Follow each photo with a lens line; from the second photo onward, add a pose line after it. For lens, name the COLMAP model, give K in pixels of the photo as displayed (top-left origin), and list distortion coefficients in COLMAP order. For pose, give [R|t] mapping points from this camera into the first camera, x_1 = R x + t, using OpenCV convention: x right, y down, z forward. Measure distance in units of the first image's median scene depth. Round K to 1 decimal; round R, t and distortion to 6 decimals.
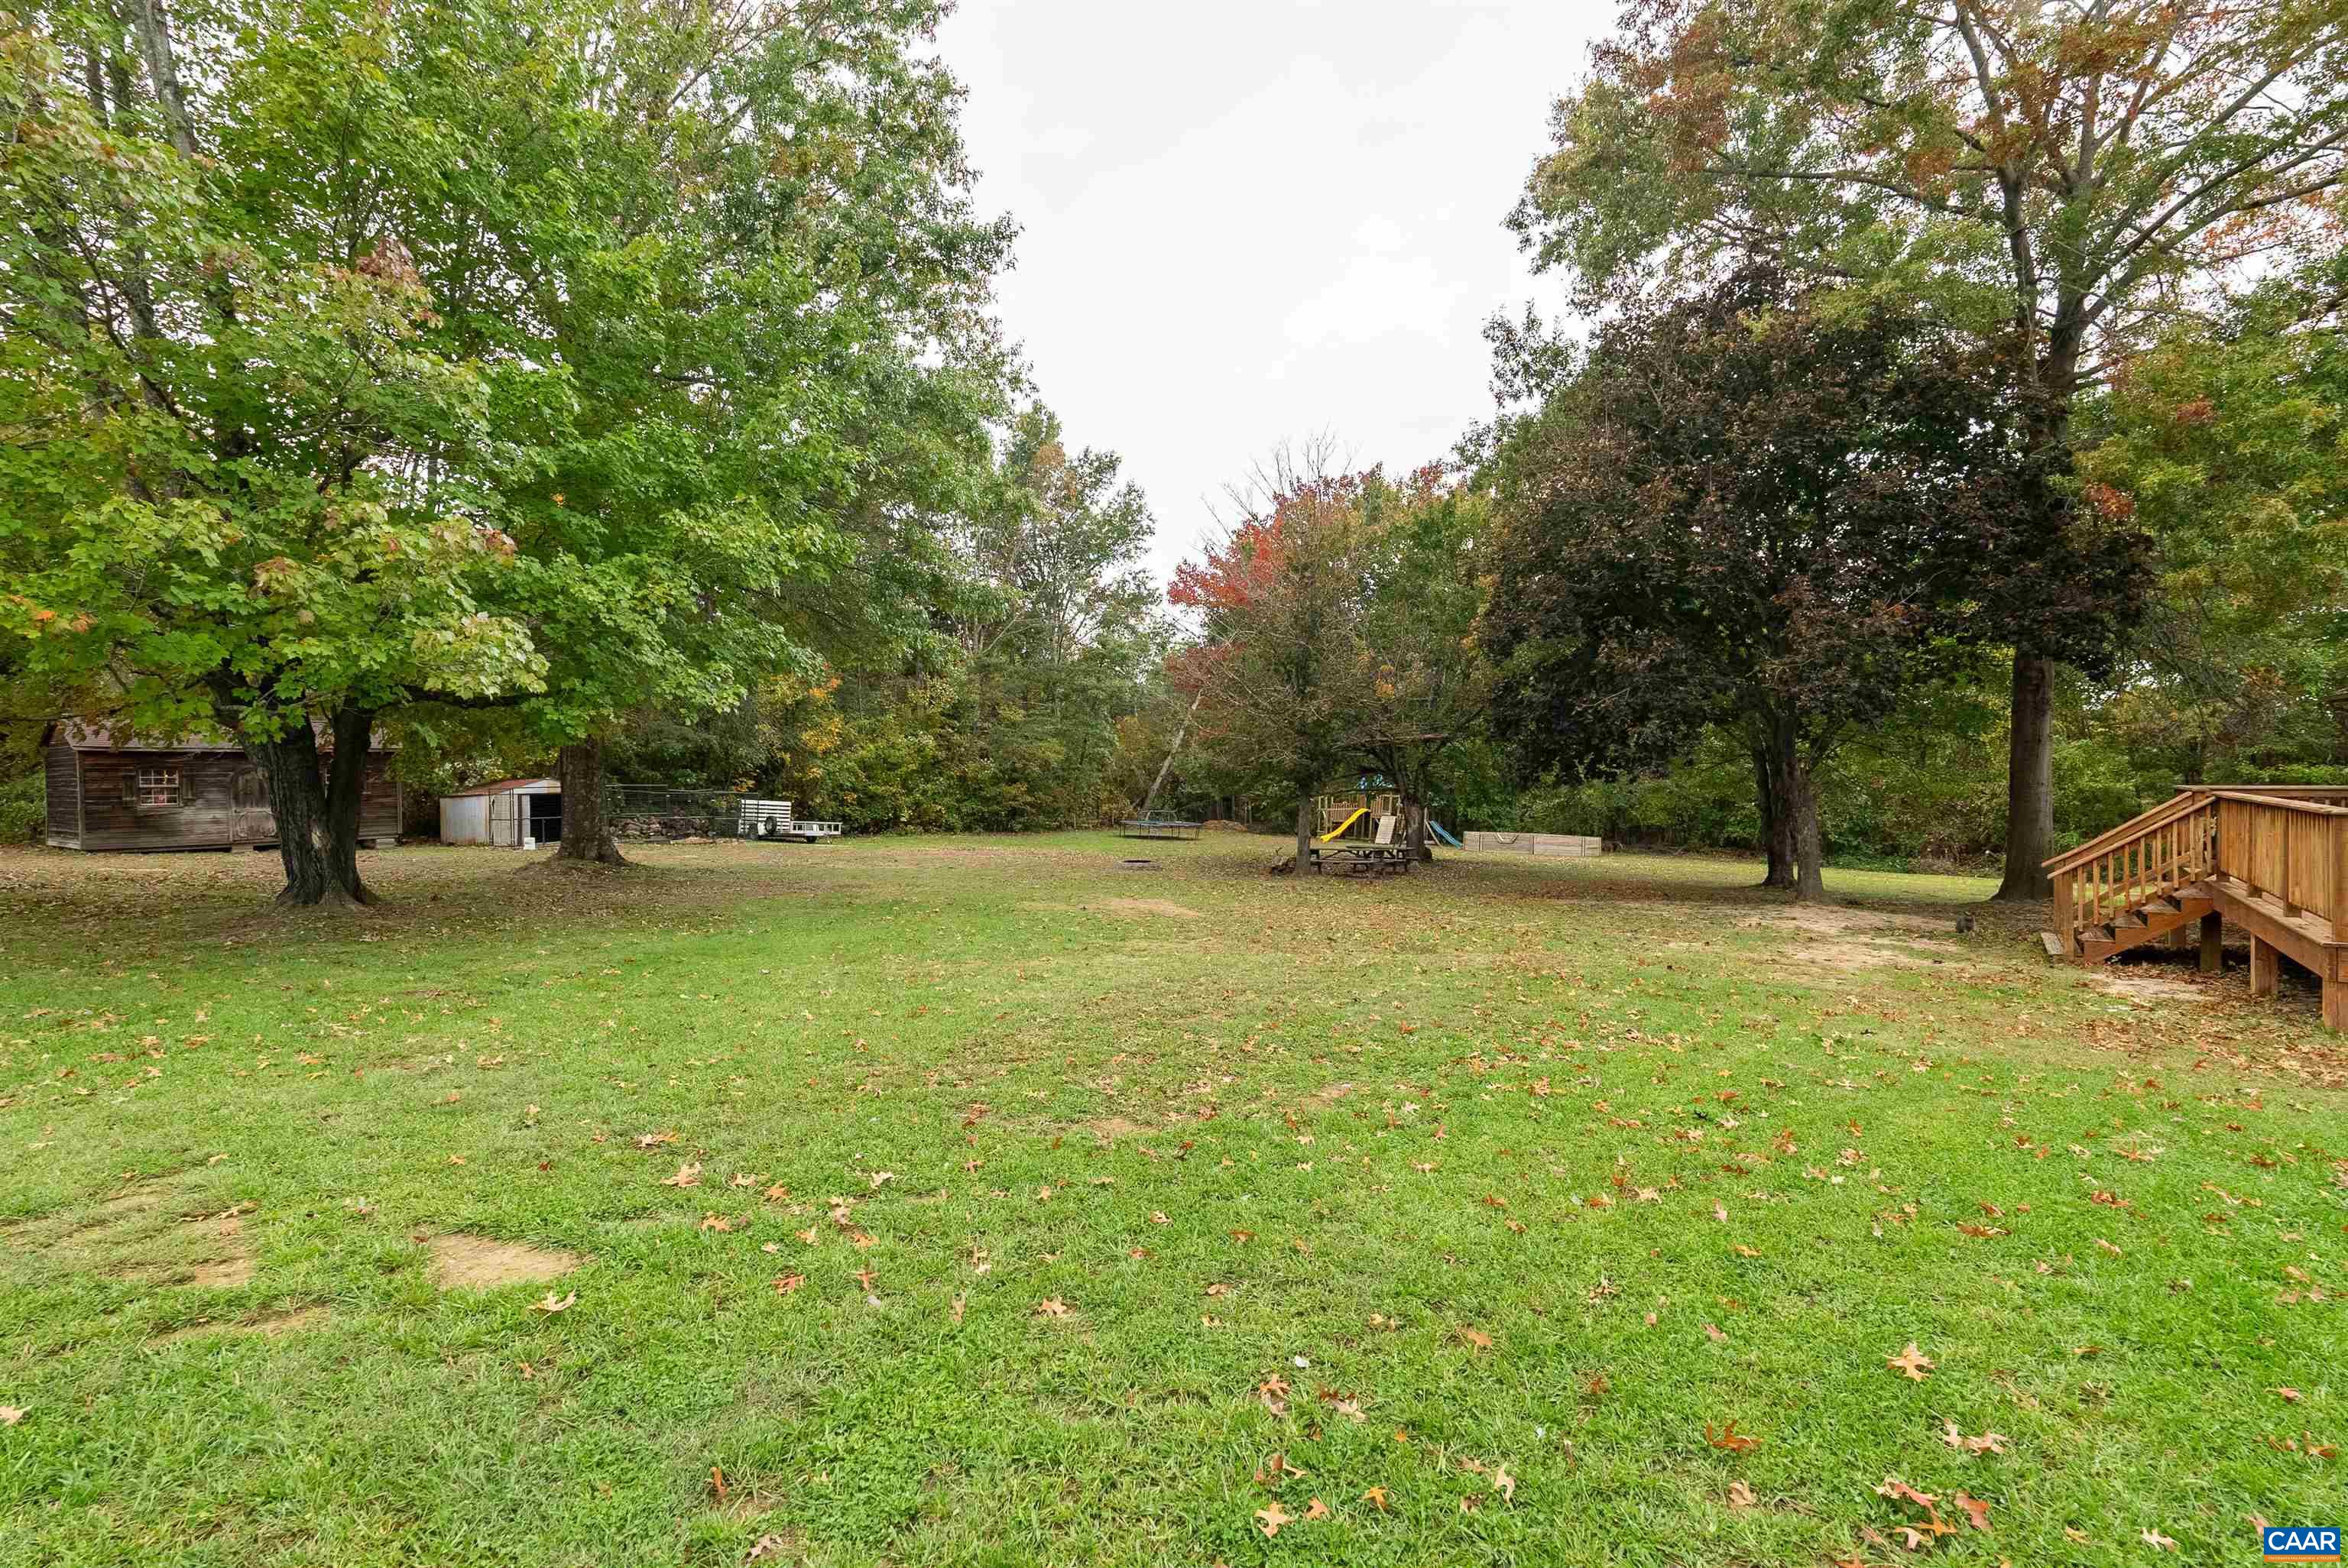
lens RADIAL K [[1040.8, 0, 1174.0], [0, 1040.8, 784.0], [0, 0, 1]] dist [0.000521, 0.000186]
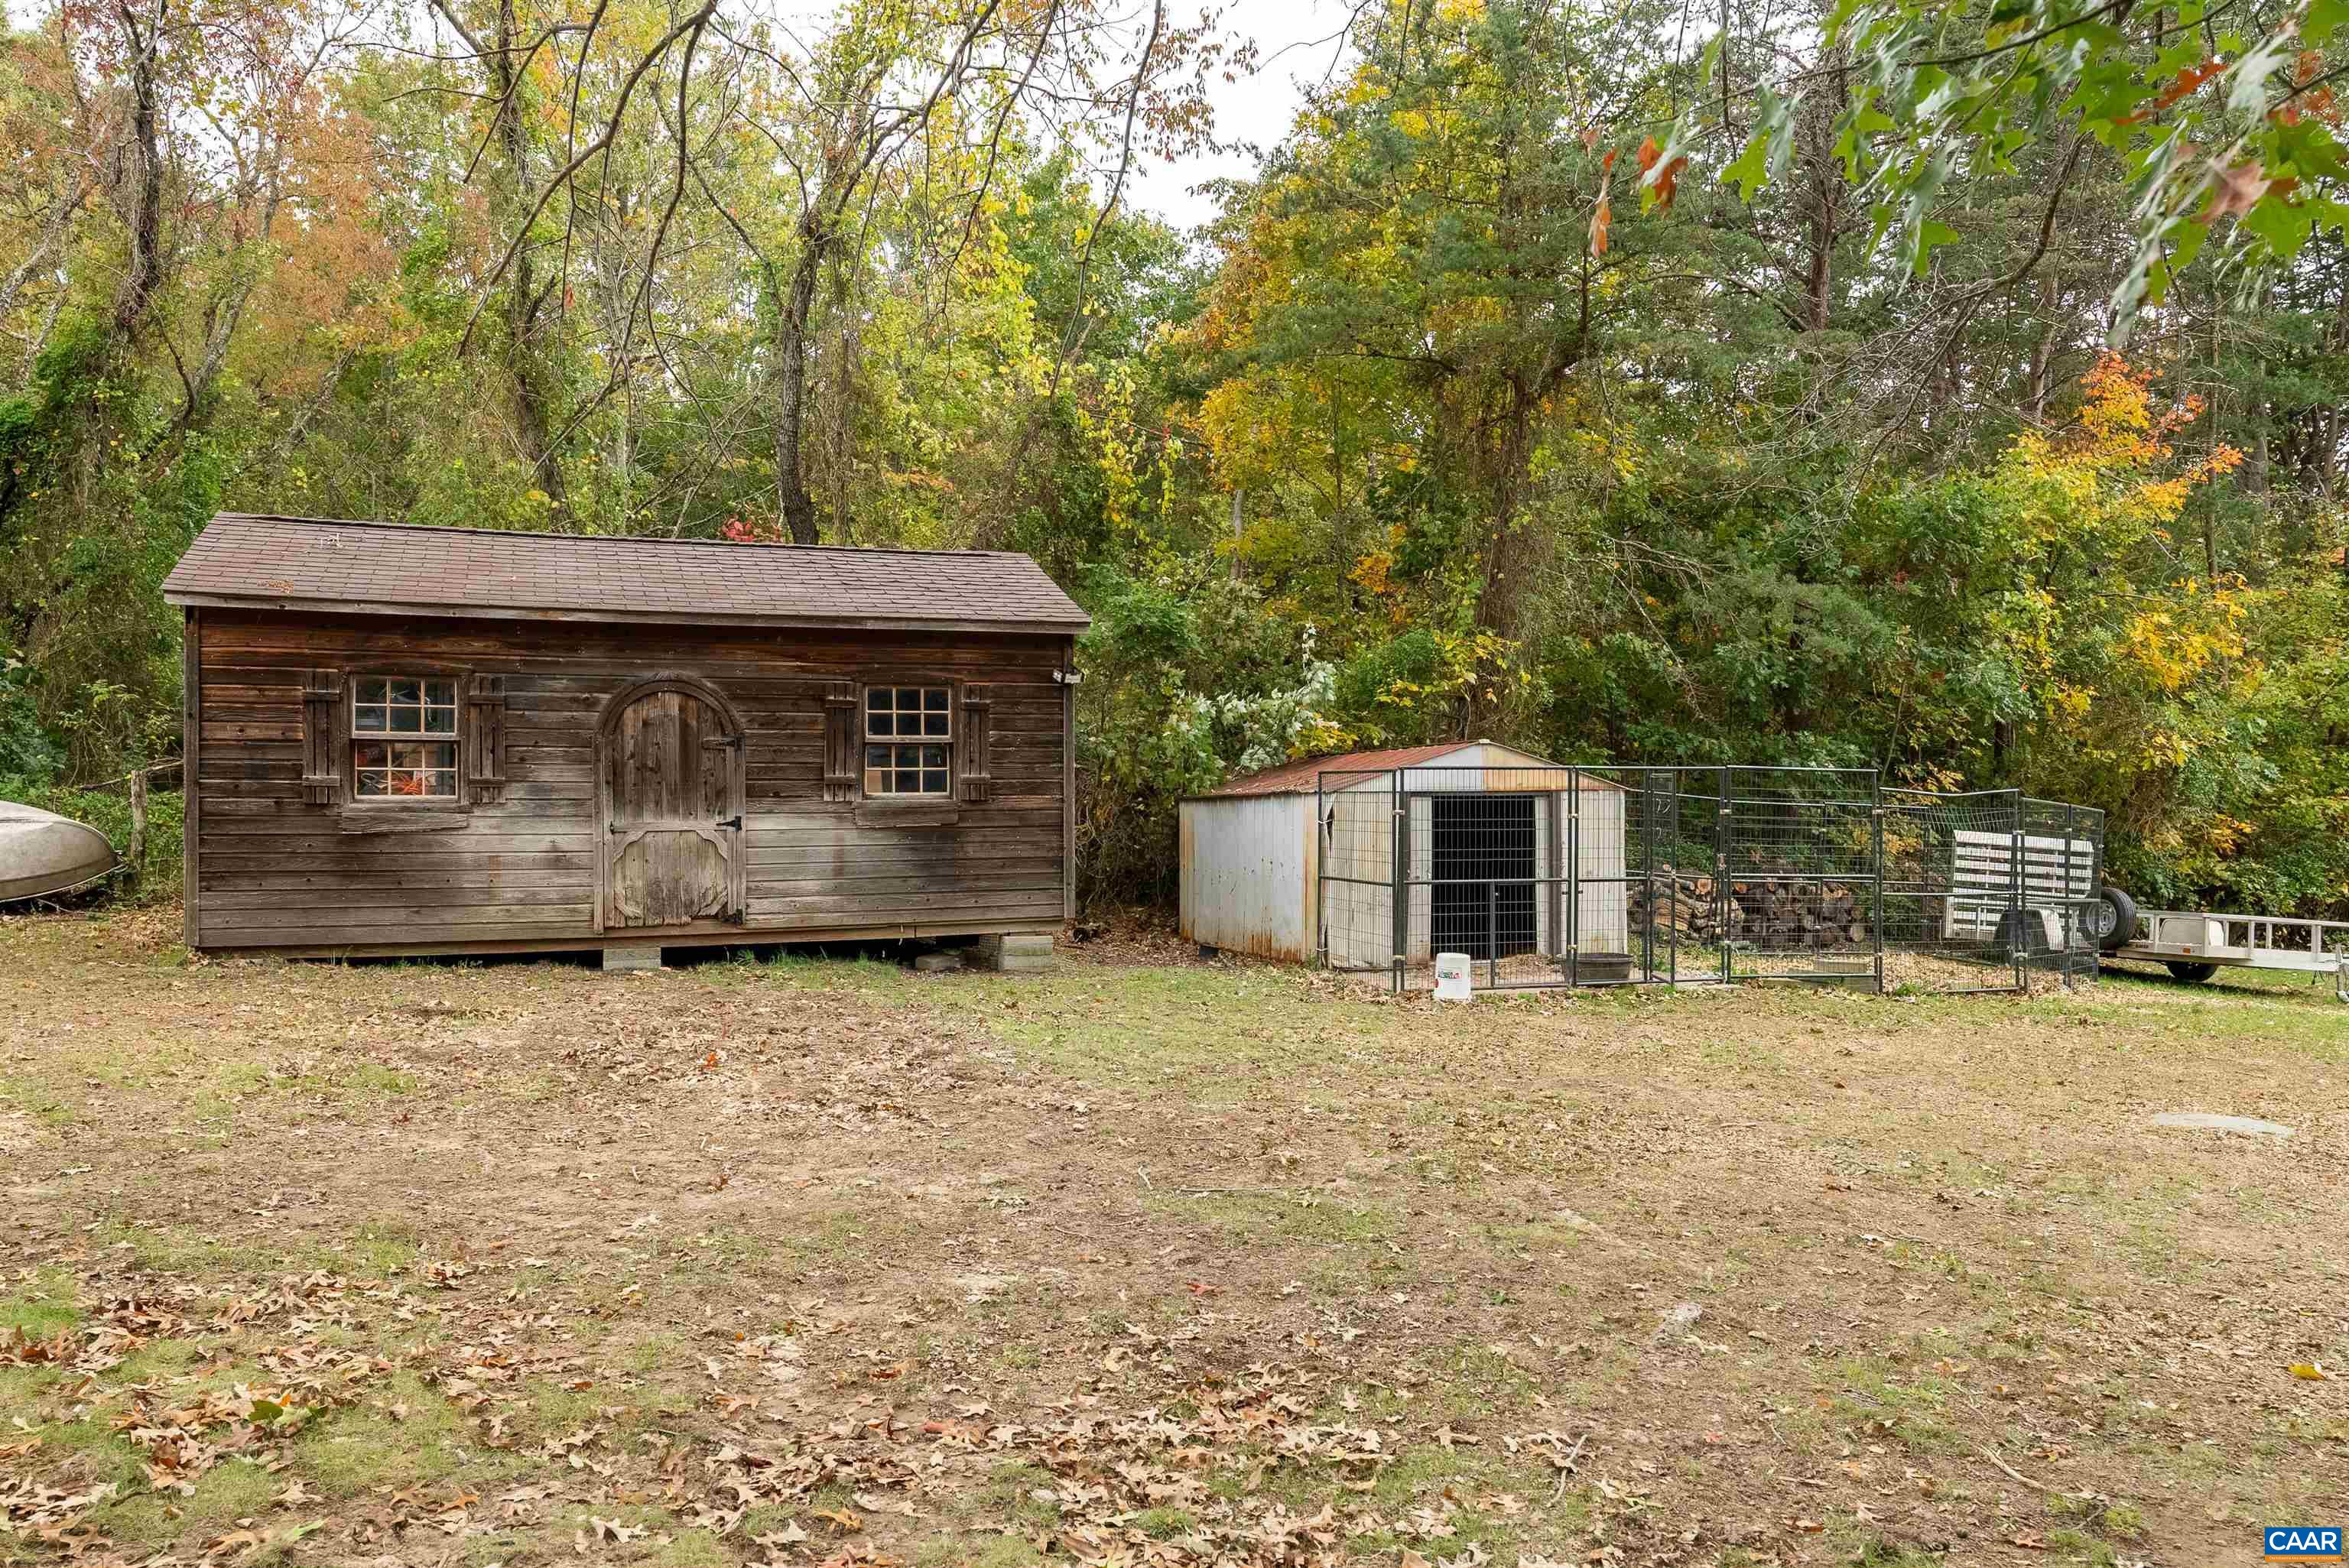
lens RADIAL K [[1661.7, 0, 1174.5], [0, 1661.7, 784.0], [0, 0, 1]] dist [-0.001573, -0.000596]
pose [[0.821306, 0.010932, -0.570383, -0.309752], [-0.018162, 0.999811, -0.006989, 0.008680], [0.570199, 0.016099, 0.821349, 0.431983]]
